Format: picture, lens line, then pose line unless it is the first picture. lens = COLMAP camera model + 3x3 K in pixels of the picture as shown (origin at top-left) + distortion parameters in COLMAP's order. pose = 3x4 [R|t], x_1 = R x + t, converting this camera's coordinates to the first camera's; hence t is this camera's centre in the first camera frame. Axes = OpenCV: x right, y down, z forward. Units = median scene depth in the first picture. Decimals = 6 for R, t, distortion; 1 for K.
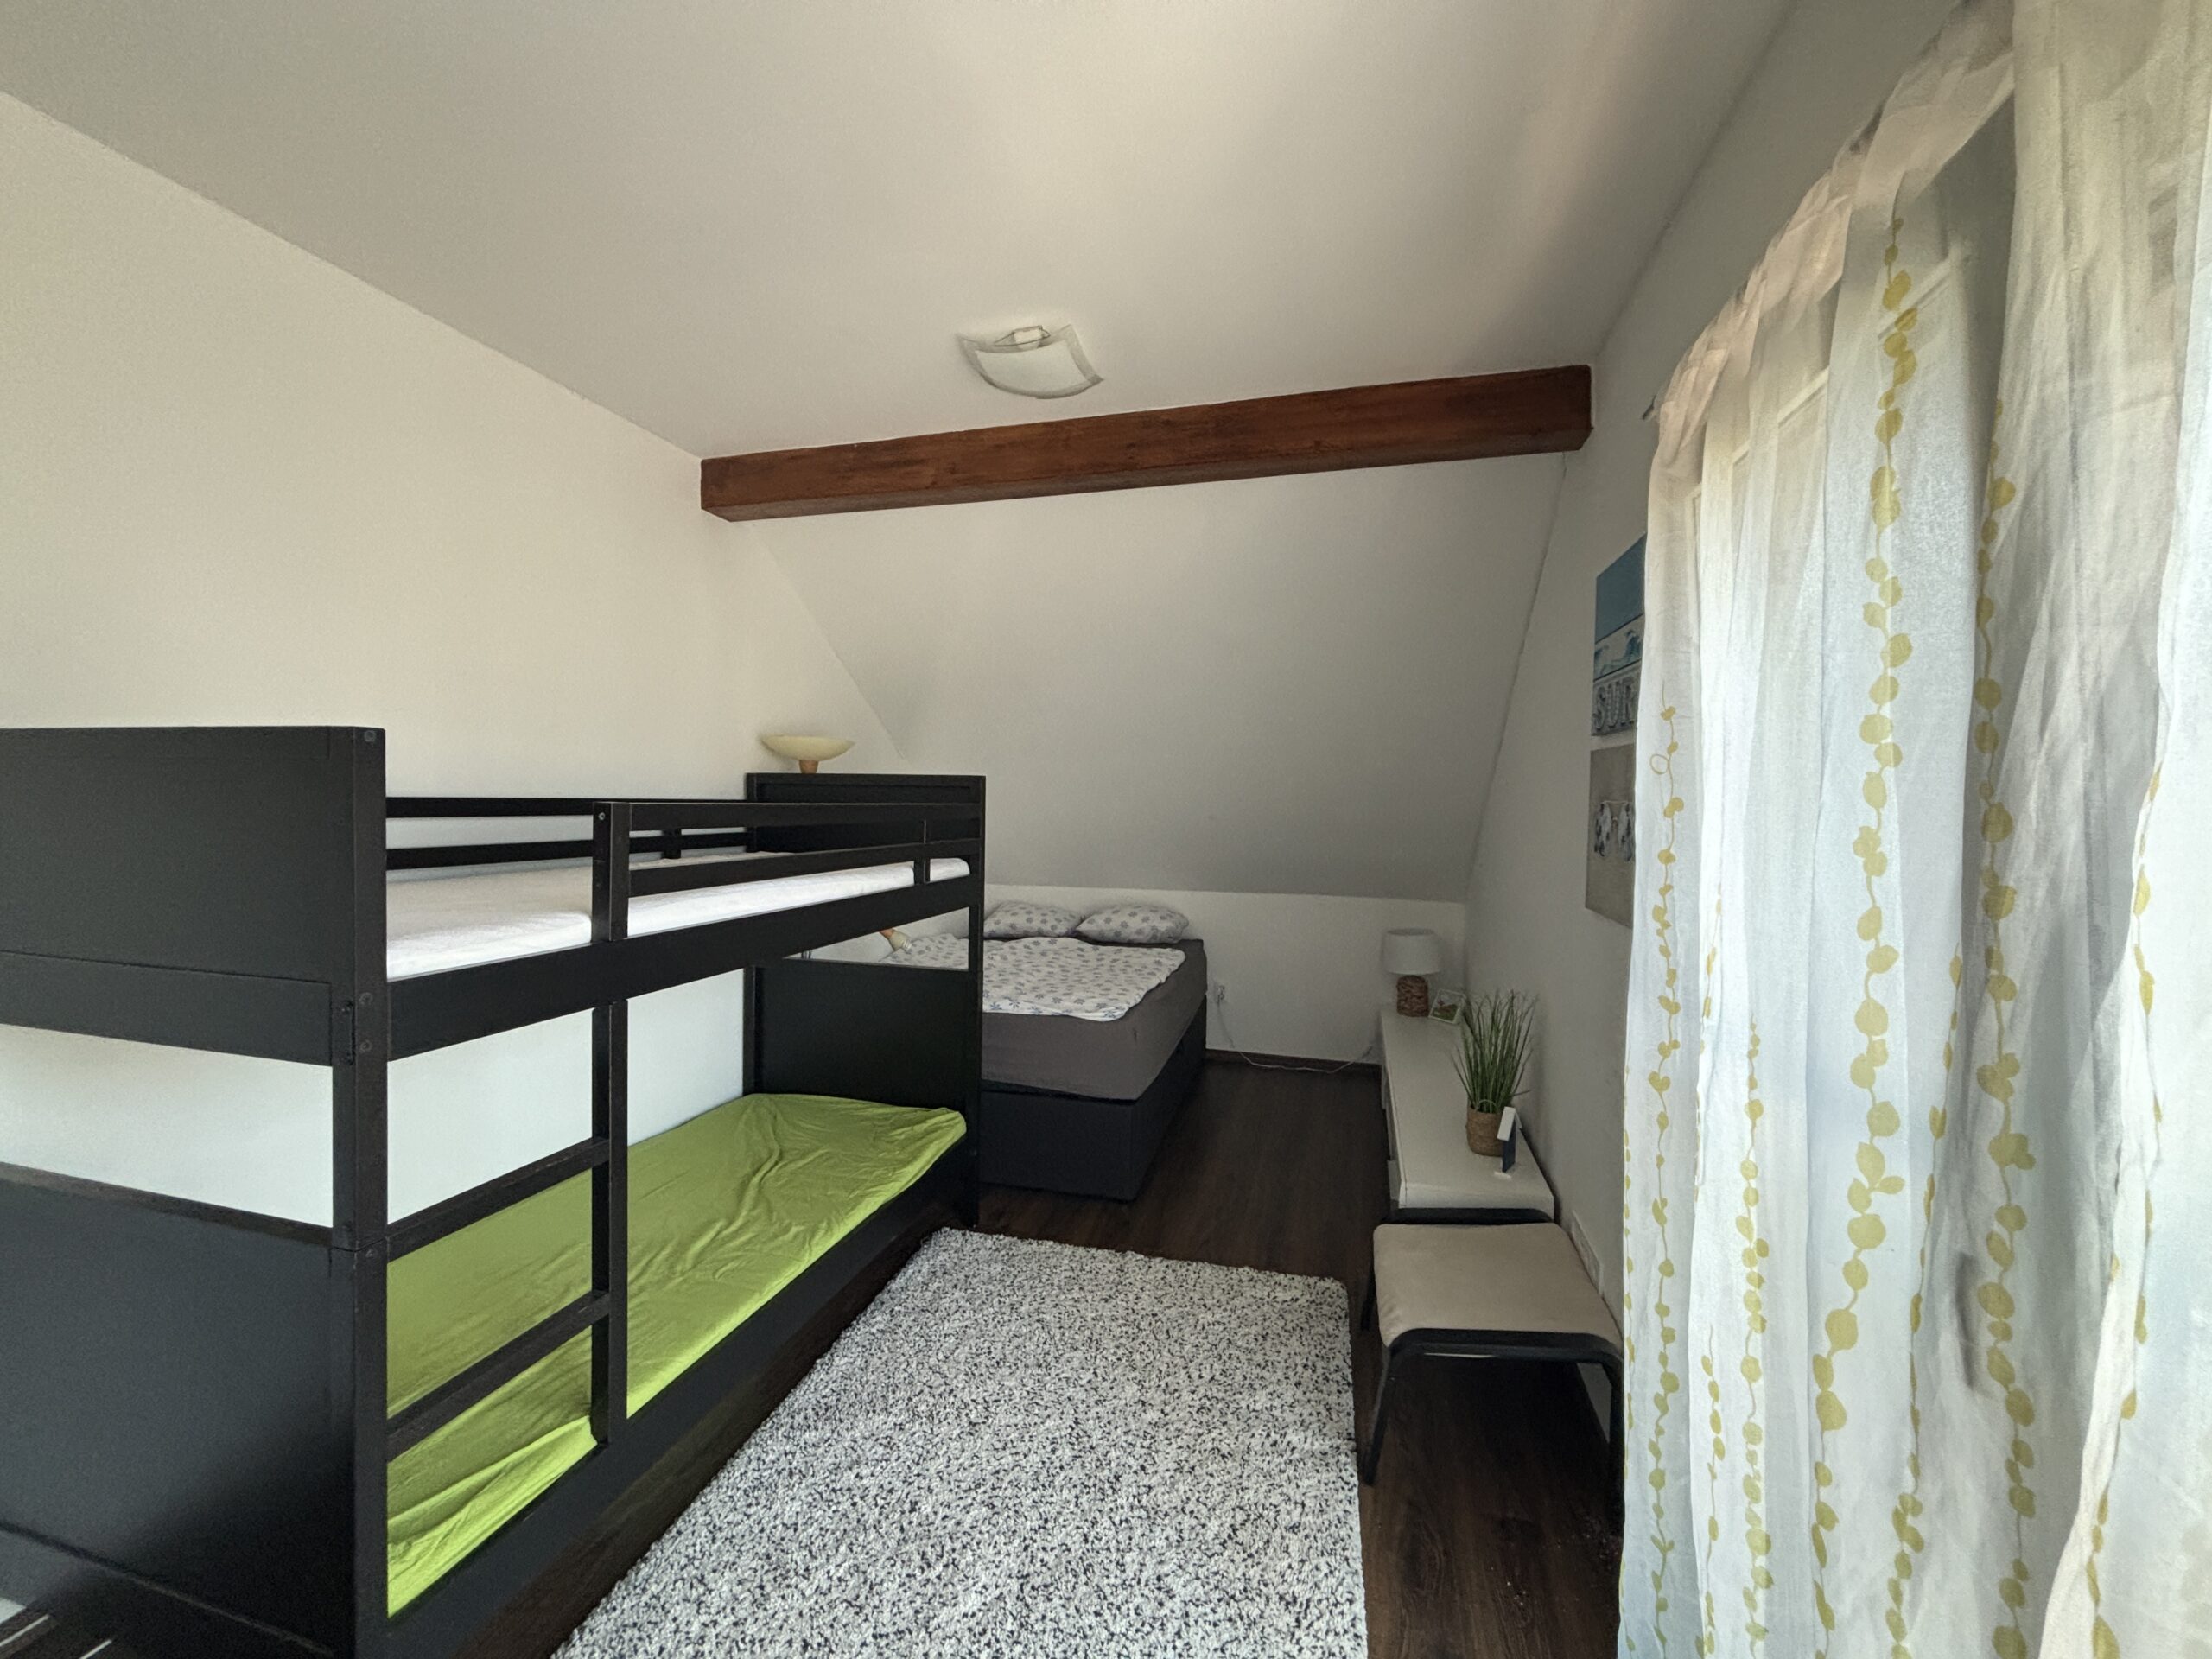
lens RADIAL K [[895.5, 0, 1100.3], [0, 895.5, 816.3], [0, 0, 1]] dist [-0.003945, 0.000311]
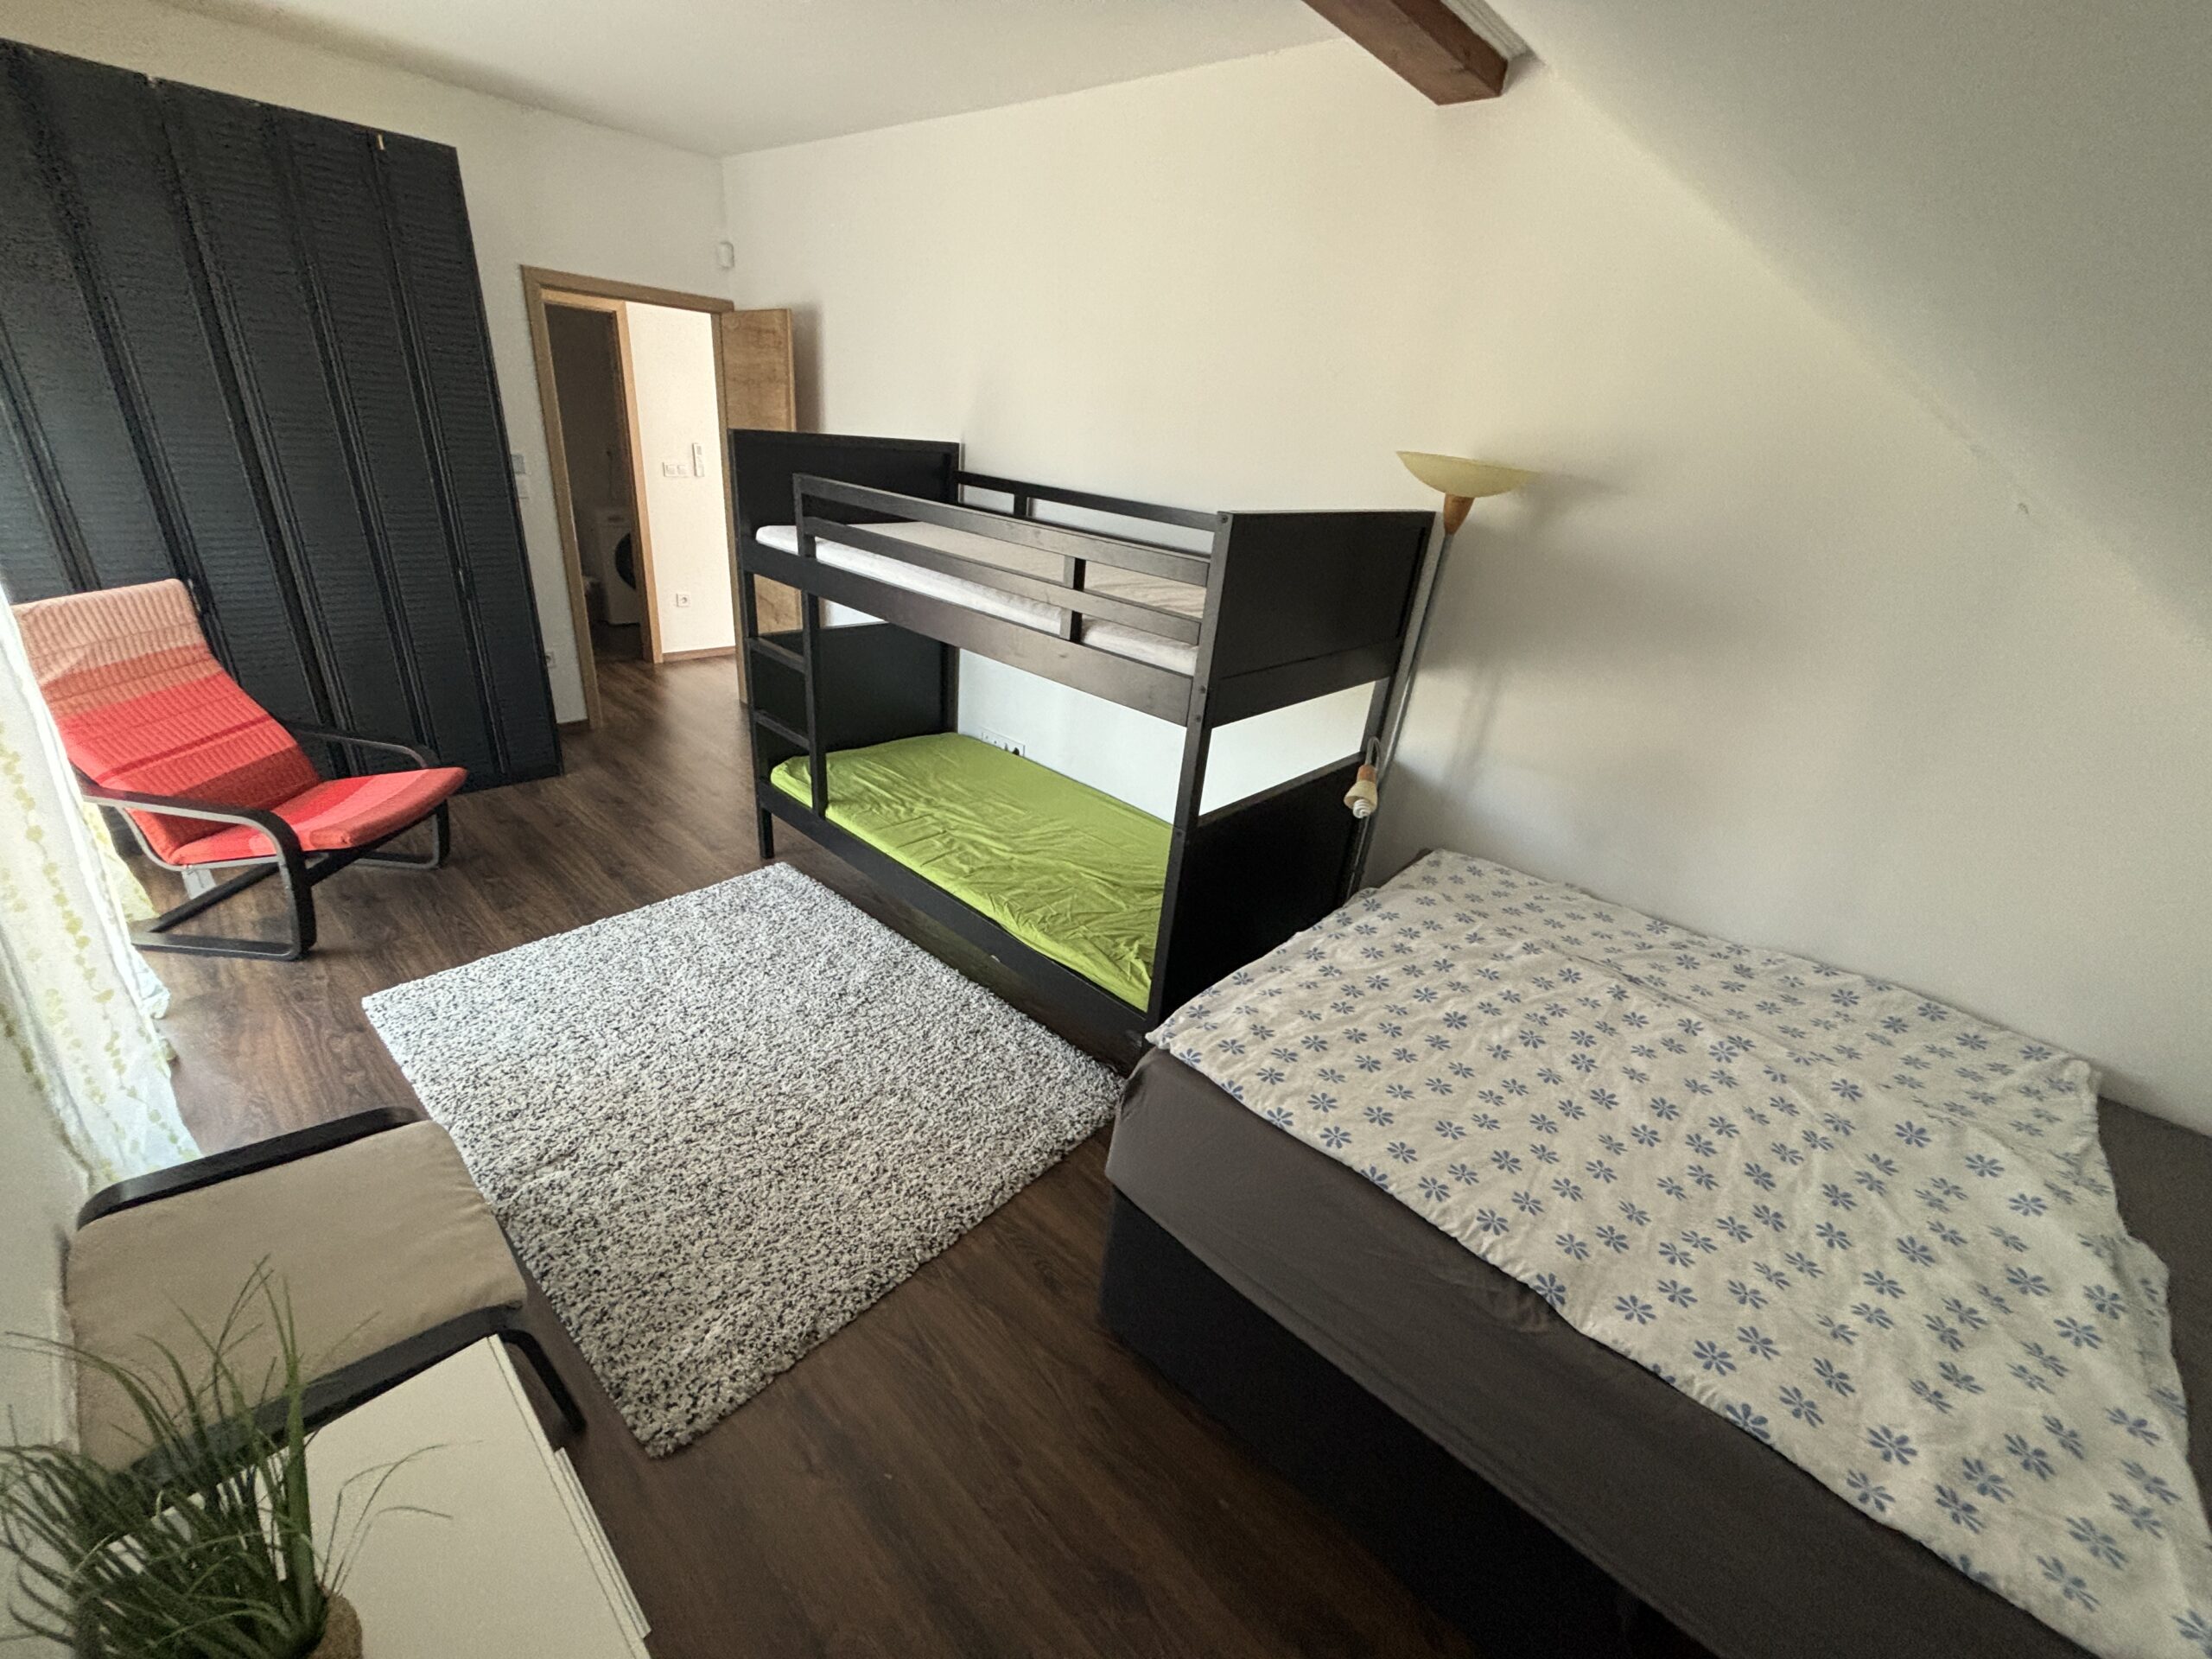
lens RADIAL K [[895.5, 0, 1098.7], [0, 895.5, 834.5], [0, 0, 1]] dist [-0.003945, 0.000311]
pose [[-0.460971, 0.343326, -0.818311, 0.558018], [-0.095121, 0.897700, 0.430218, -0.124591], [0.882302, 0.276156, -0.381156, 1.600154]]
